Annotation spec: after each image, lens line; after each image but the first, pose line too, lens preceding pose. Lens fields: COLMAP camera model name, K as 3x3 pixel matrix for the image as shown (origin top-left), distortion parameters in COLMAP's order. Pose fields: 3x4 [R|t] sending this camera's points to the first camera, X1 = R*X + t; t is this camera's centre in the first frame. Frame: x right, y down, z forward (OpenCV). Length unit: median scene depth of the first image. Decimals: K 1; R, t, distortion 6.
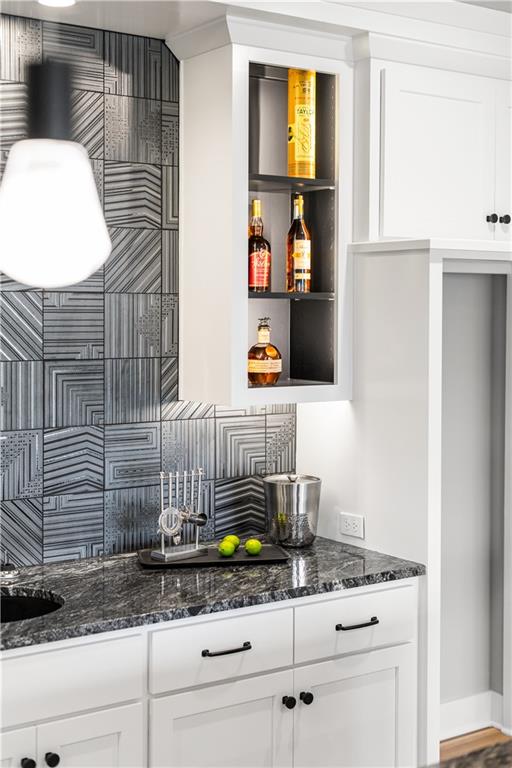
lens RADIAL K [[1122.2, 0, 252.7], [0, 1122.2, 345.9], [0, 0, 1]] dist [0.026438, -0.106636]
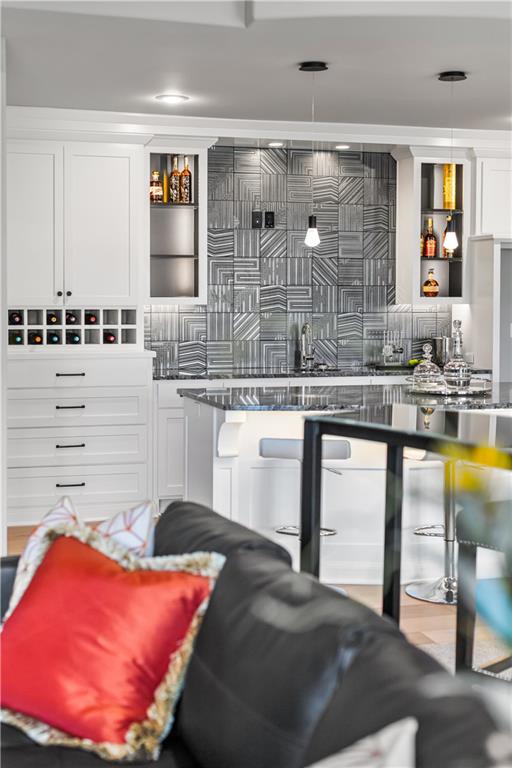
lens RADIAL K [[1122.2, 0, 252.7], [0, 1122.2, 345.9], [0, 0, 1]] dist [0.026438, -0.106636]
pose [[0.951811, 0.012024, -0.306449, 0.387138], [-0.009036, 0.999897, 0.011166, 0.116610], [0.306552, -0.007859, 0.951822, -1.393883]]
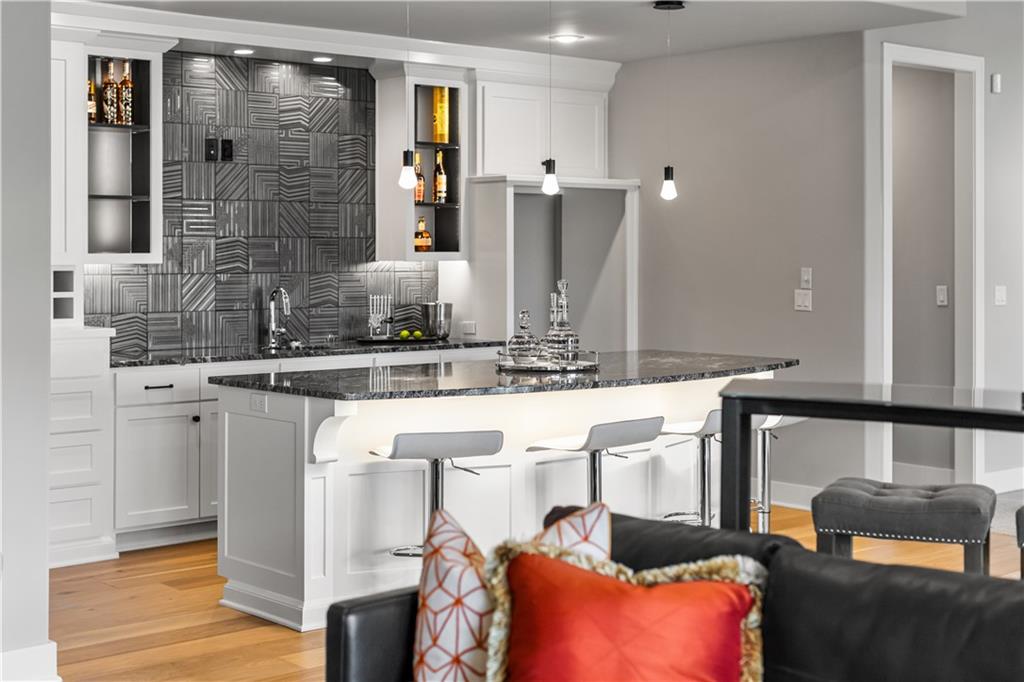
lens RADIAL K [[1496.3, 0, 523.6], [0, 1496.3, 262.2], [0, 0, 1]] dist [0.026438, -0.106636]
pose [[0.993304, -0.004558, 0.115438, -0.112158], [0.007450, 0.999669, -0.024631, 0.116699], [-0.115288, 0.025326, 0.993009, -1.537475]]
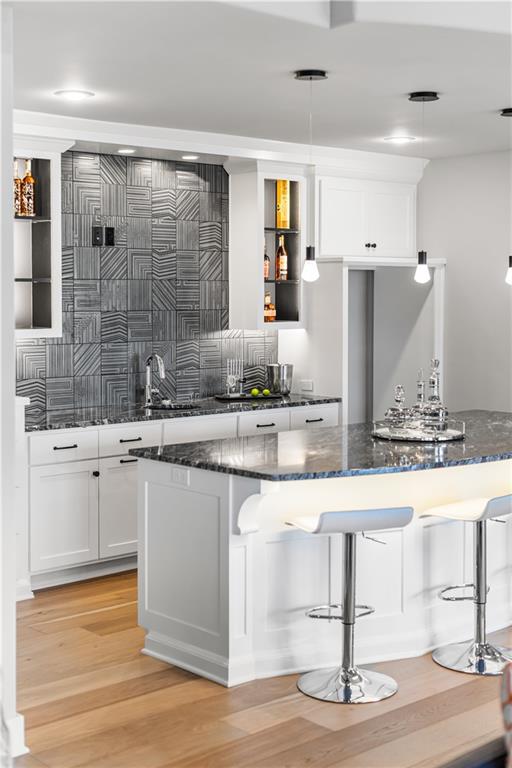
lens RADIAL K [[1122.2, 0, 252.7], [0, 1122.2, 345.9], [0, 0, 1]] dist [0.026438, -0.106636]
pose [[0.992272, -0.008242, 0.123811, -0.299877], [0.006144, 0.999831, 0.017312, 0.044530], [-0.123933, -0.016418, 0.992155, -1.215044]]
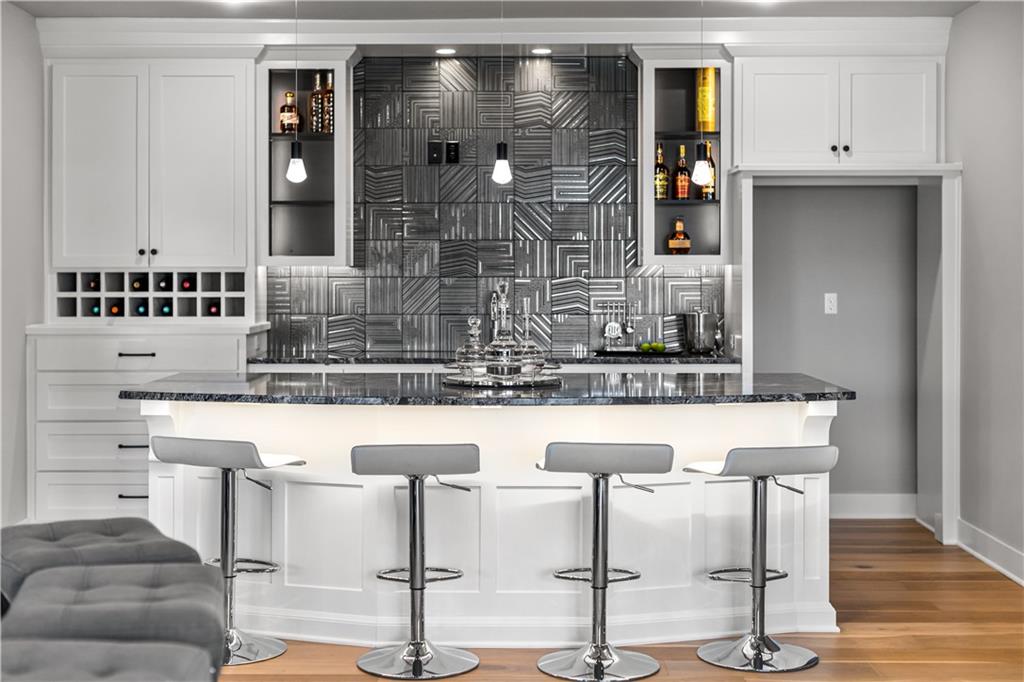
lens RADIAL K [[1478.5, 0, 513.0], [0, 1478.5, 298.9], [0, 0, 1]] dist [0.024706, -0.036024]
pose [[0.821685, 0.007217, -0.569897, 1.091516], [-0.015115, 0.999844, -0.009132, 0.126425], [0.569742, 0.016117, 0.821666, -0.980873]]
